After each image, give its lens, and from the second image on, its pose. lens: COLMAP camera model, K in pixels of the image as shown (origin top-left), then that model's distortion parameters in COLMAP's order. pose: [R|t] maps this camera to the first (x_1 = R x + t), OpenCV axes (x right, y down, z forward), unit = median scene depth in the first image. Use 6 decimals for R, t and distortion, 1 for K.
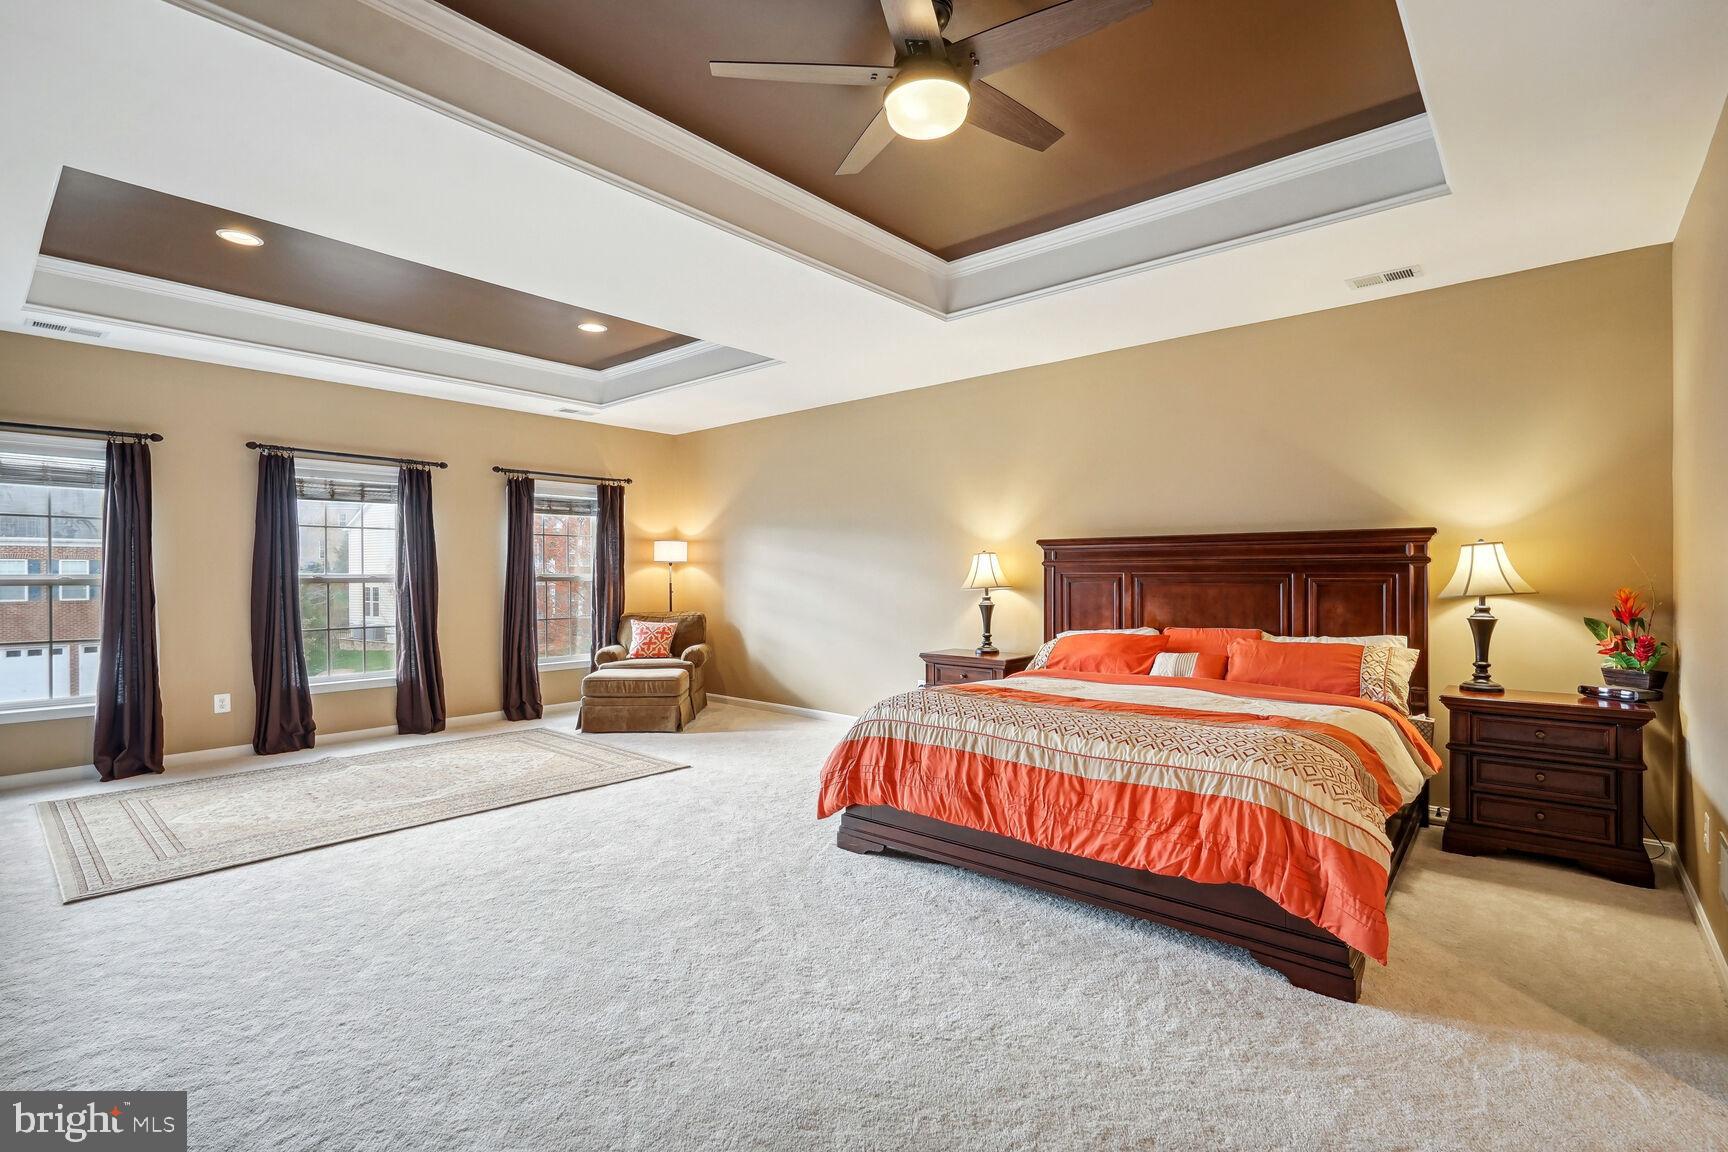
lens RADIAL K [[789.2, 0, 853.9], [0, 789.2, 577.1], [0, 0, 1]] dist [-0.002575, -0.000799]
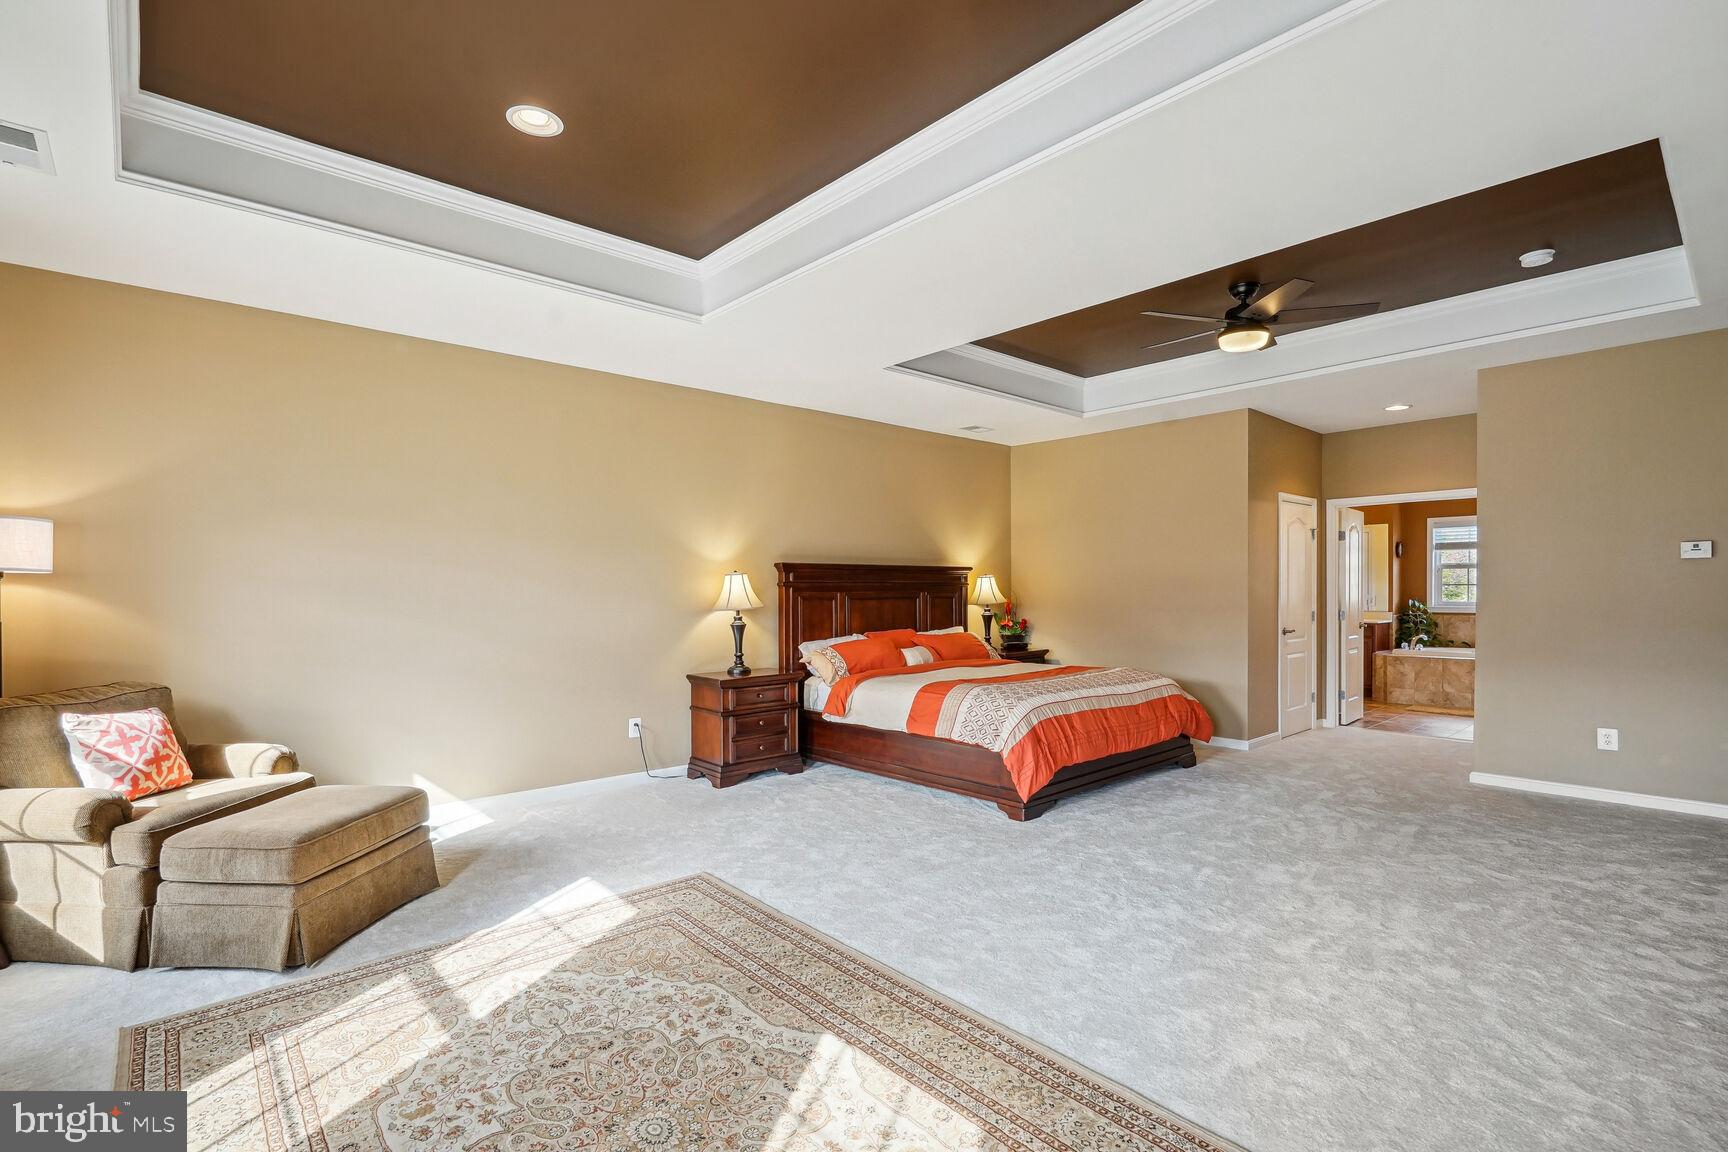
lens RADIAL K [[793.9, 0, 853.3], [0, 793.9, 576.9], [0, 0, 1]] dist [0.000082, -0.000602]
pose [[0.124410, 0.019412, 0.992041, -0.820721], [0.011481, 0.999714, -0.021002, -0.002887], [-0.992164, 0.014002, 0.124152, 0.724978]]
